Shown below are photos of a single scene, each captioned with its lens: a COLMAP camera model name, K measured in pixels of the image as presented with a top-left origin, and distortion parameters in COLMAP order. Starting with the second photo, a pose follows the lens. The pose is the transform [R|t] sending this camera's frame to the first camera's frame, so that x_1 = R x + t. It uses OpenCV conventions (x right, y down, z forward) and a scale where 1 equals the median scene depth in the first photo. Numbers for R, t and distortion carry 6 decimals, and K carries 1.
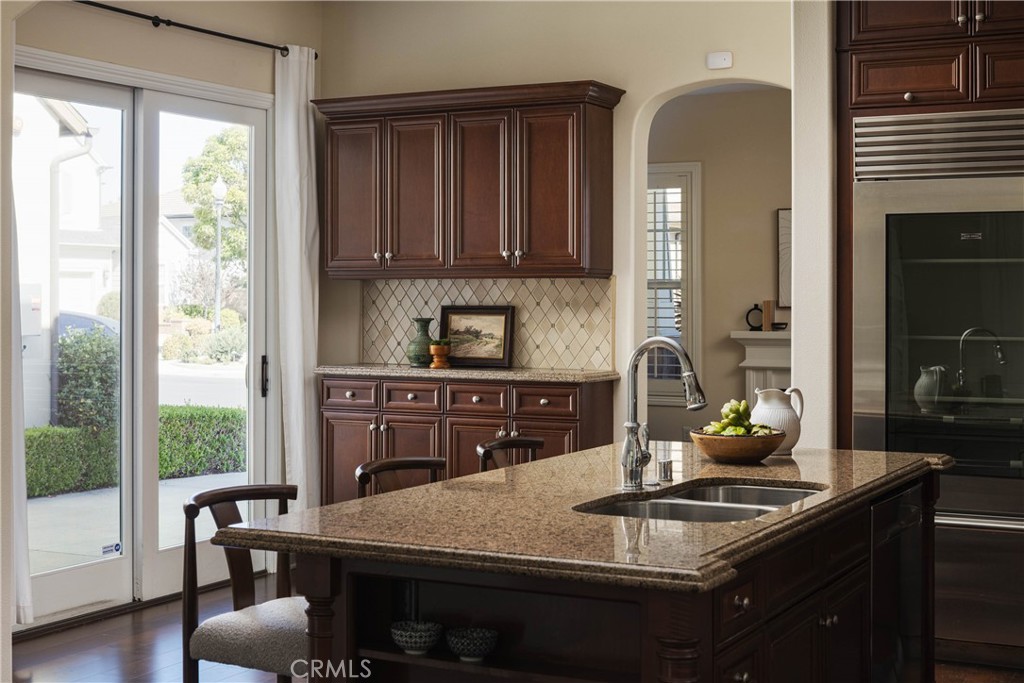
lens RADIAL K [[1466.7, 0, 509.4], [0, 1466.7, 335.0], [0, 0, 1]] dist [-0.092250, 0.000000]
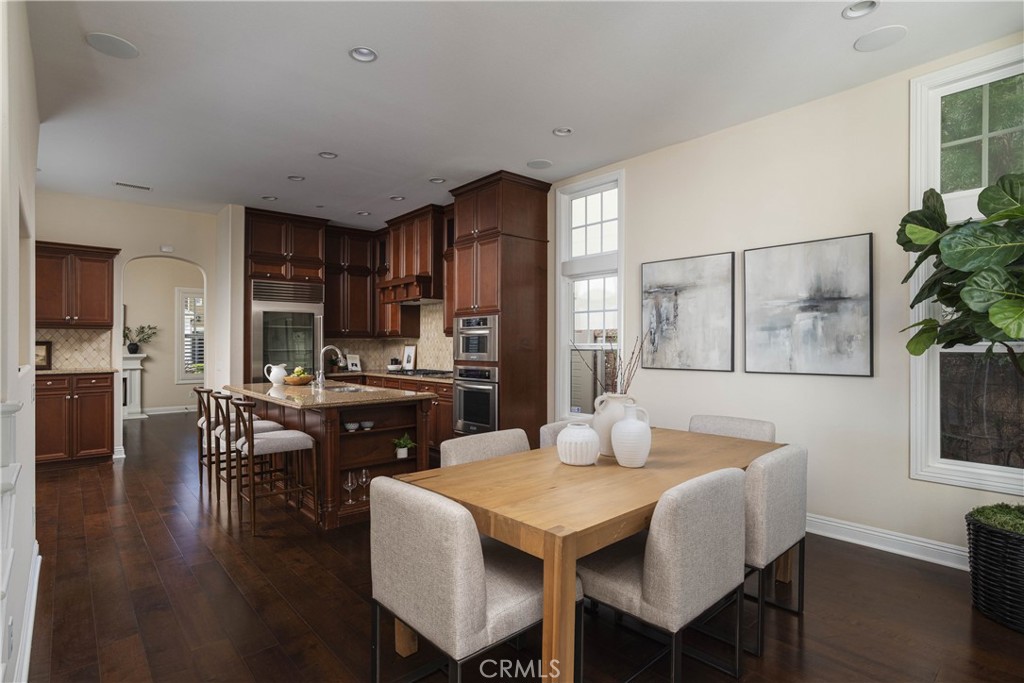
lens RADIAL K [[514.6, 0, 505.5], [0, 514.6, 345.3], [0, 0, 1]] dist [-0.039024, 0.011410]
pose [[0.359250, -0.004392, 0.933231, -0.462980], [0.029999, 0.999526, -0.006844, 0.012079], [-0.932759, 0.030455, 0.359212, 0.083203]]
